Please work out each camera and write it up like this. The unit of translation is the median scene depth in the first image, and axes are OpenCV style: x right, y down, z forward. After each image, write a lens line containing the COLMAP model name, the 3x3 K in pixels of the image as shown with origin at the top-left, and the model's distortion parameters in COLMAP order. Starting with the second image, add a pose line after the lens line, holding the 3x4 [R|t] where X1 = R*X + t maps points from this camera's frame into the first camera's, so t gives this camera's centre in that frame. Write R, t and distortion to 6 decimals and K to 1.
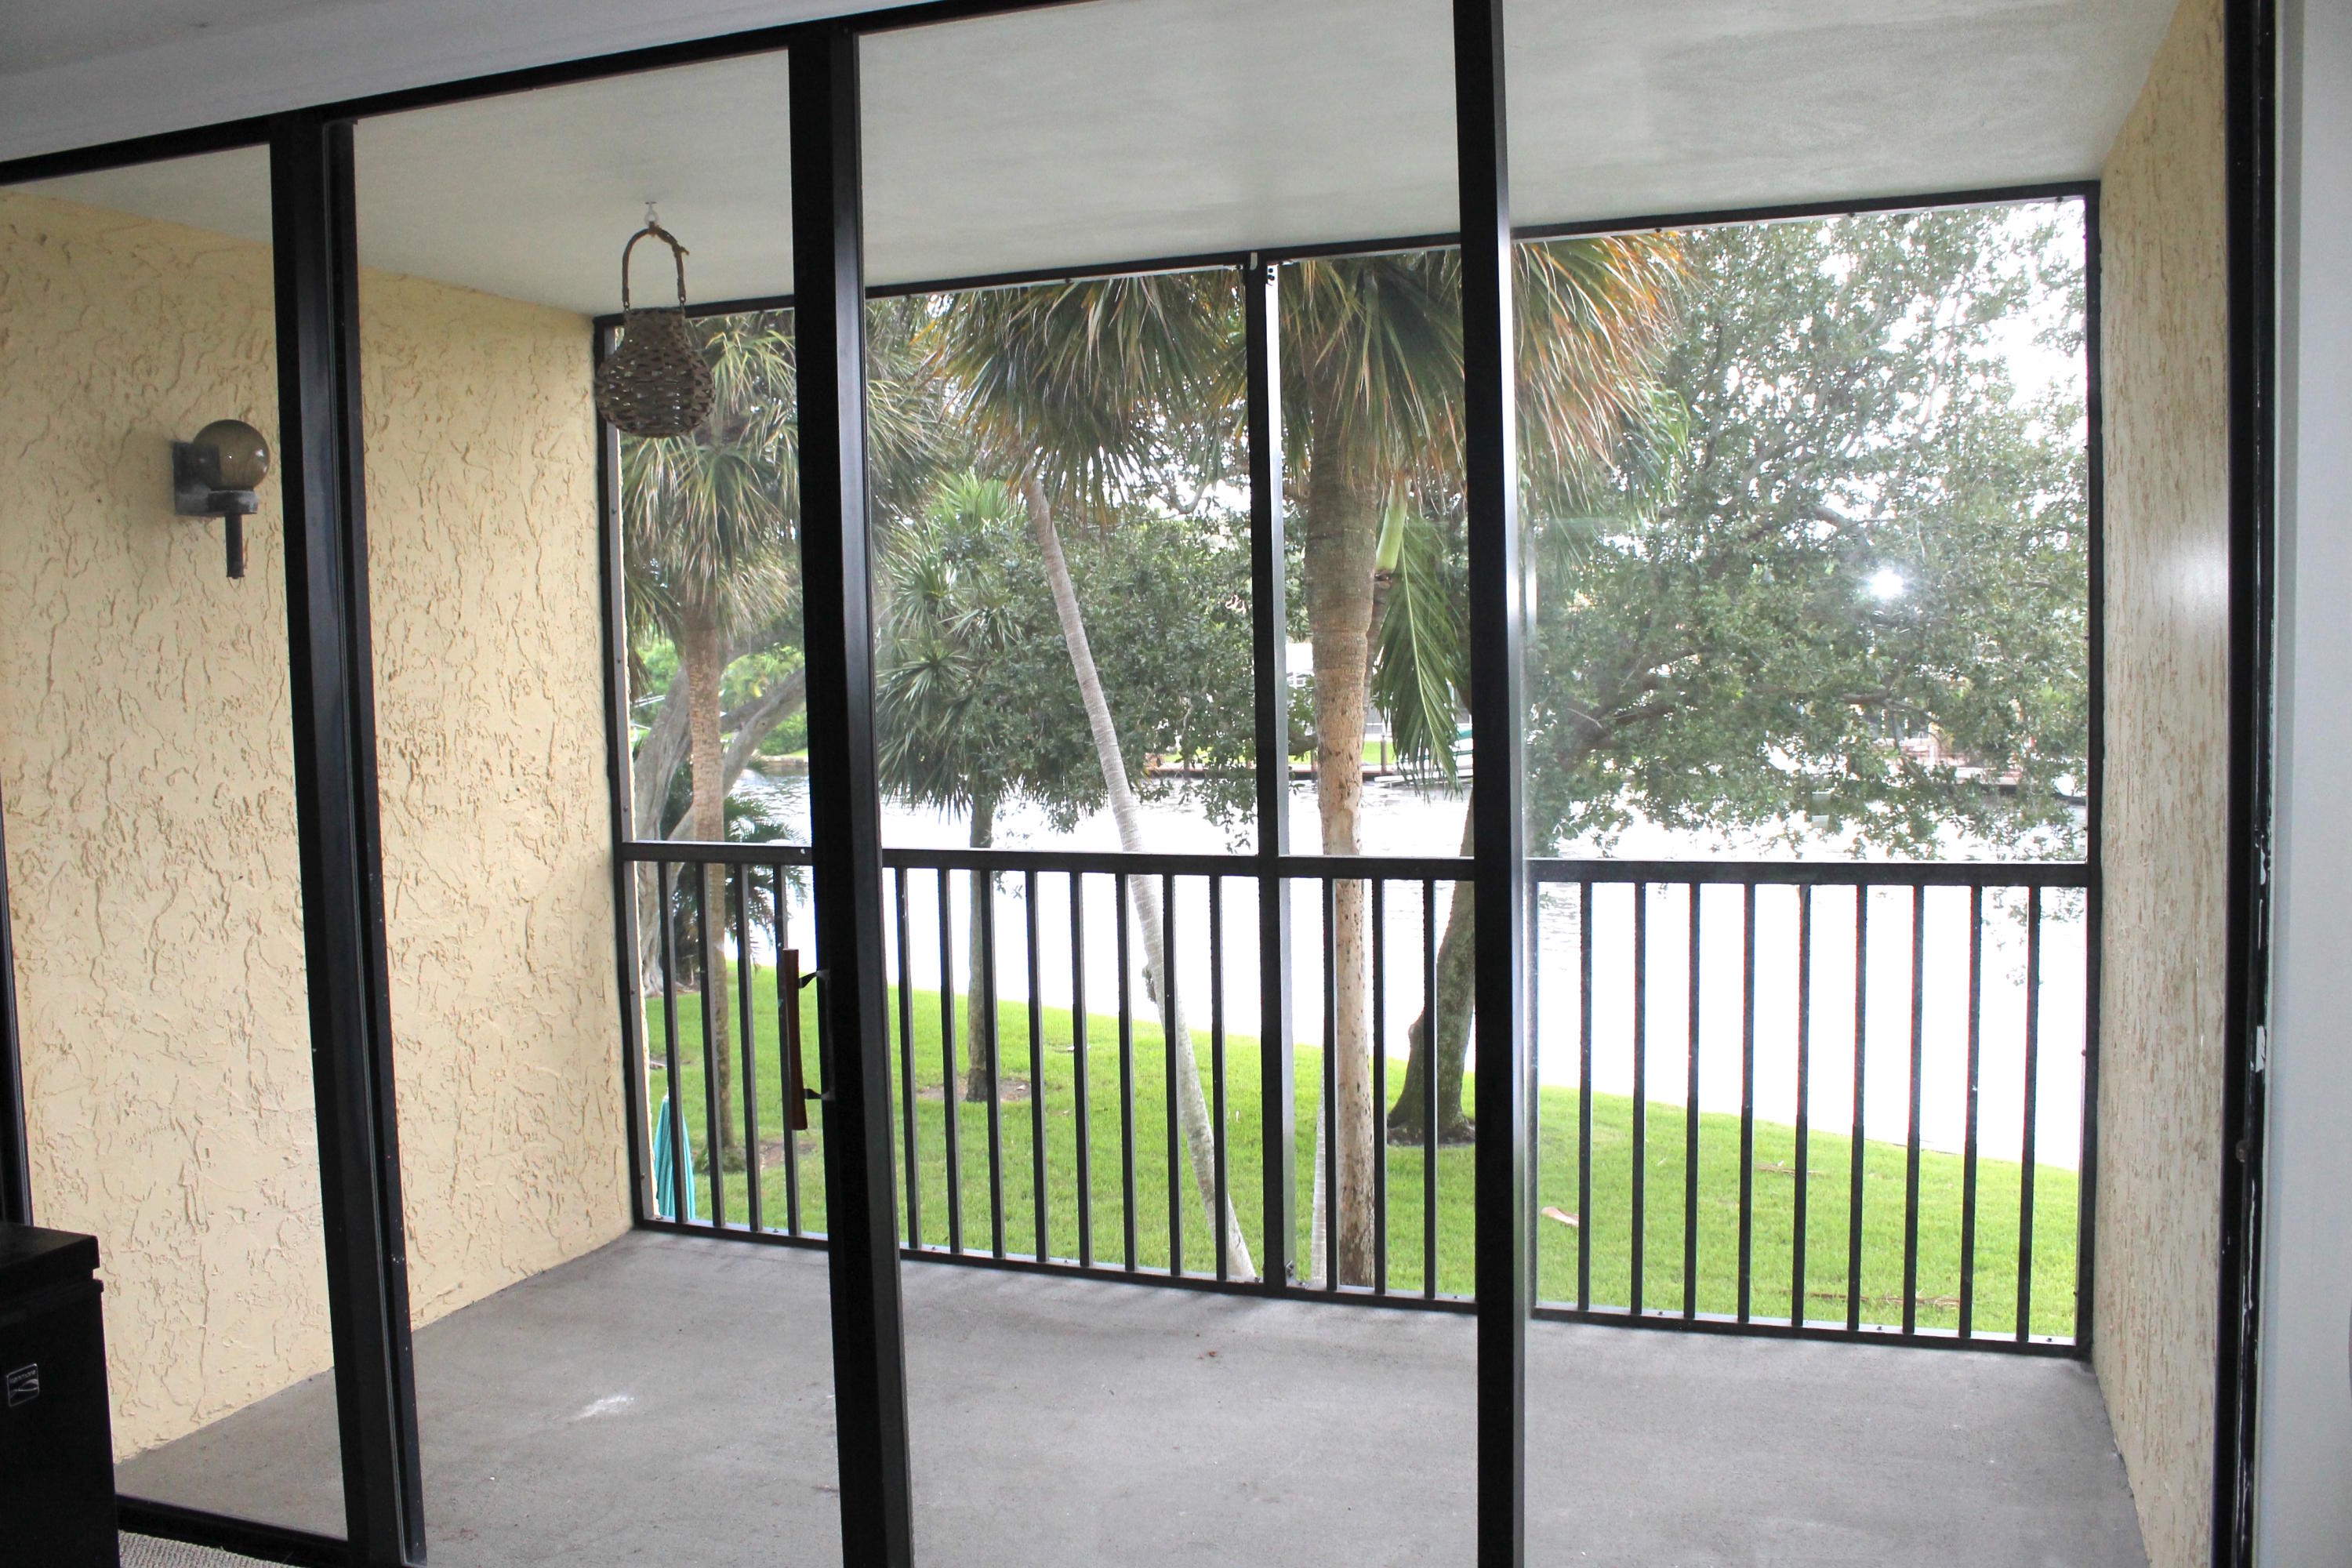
lens RADIAL K [[1968.6, 0, 1162.8], [0, 1968.6, 785.2], [0, 0, 1]] dist [-0.143106, 0.011835]
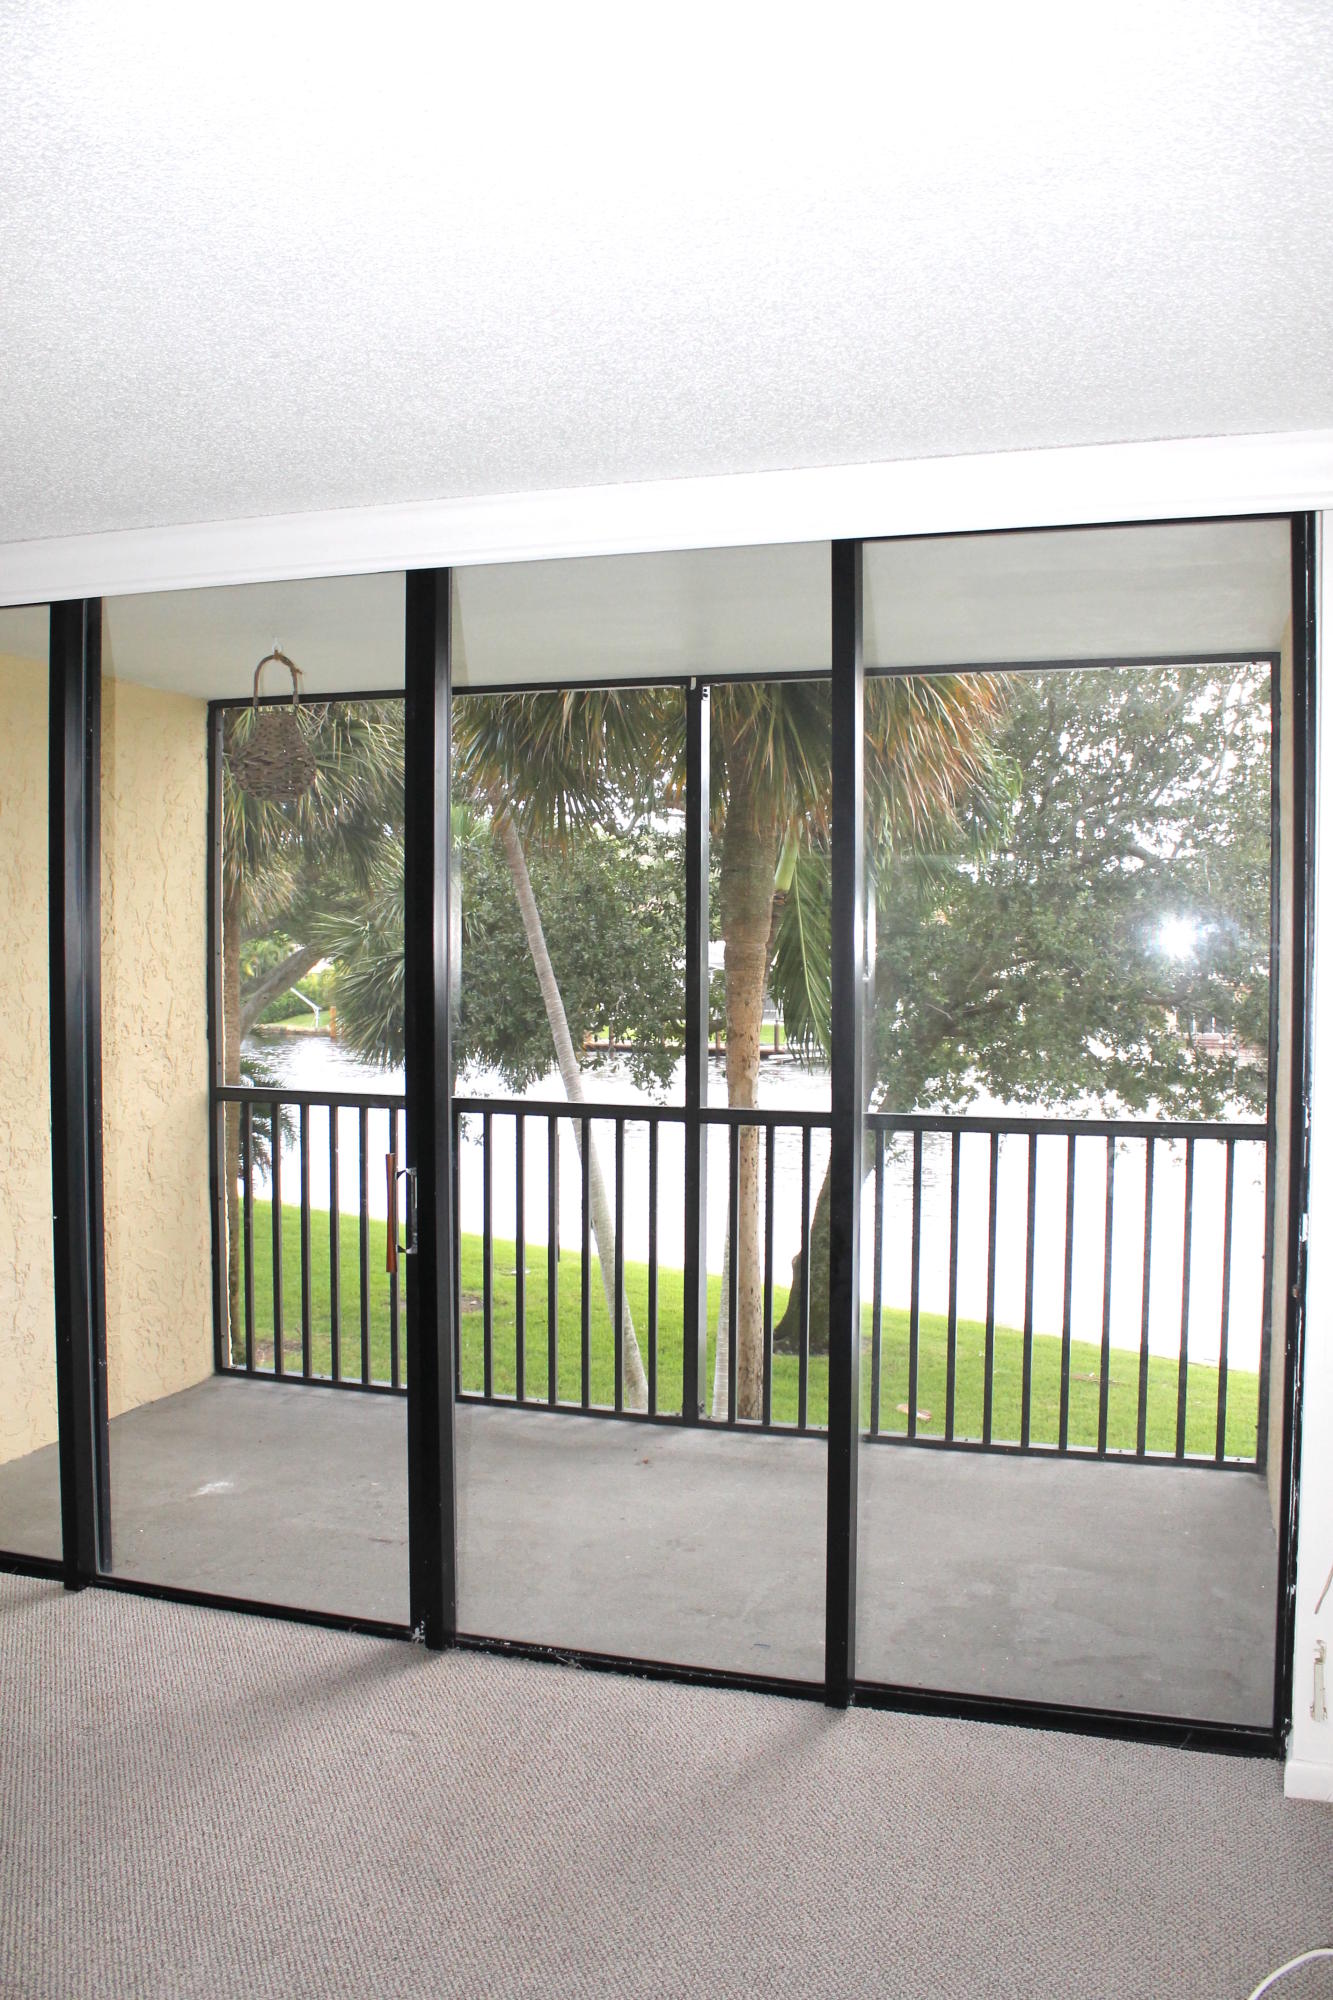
lens RADIAL K [[1674.0, 0, 676.6], [0, 1674.0, 1006.4], [0, 0, 1]] dist [-0.143106, 0.011835]
pose [[0.998328, 0.025860, 0.051691, -0.012523], [-0.024225, 0.999194, -0.032014, 0.001528], [-0.052477, 0.030708, 0.998150, -0.111608]]
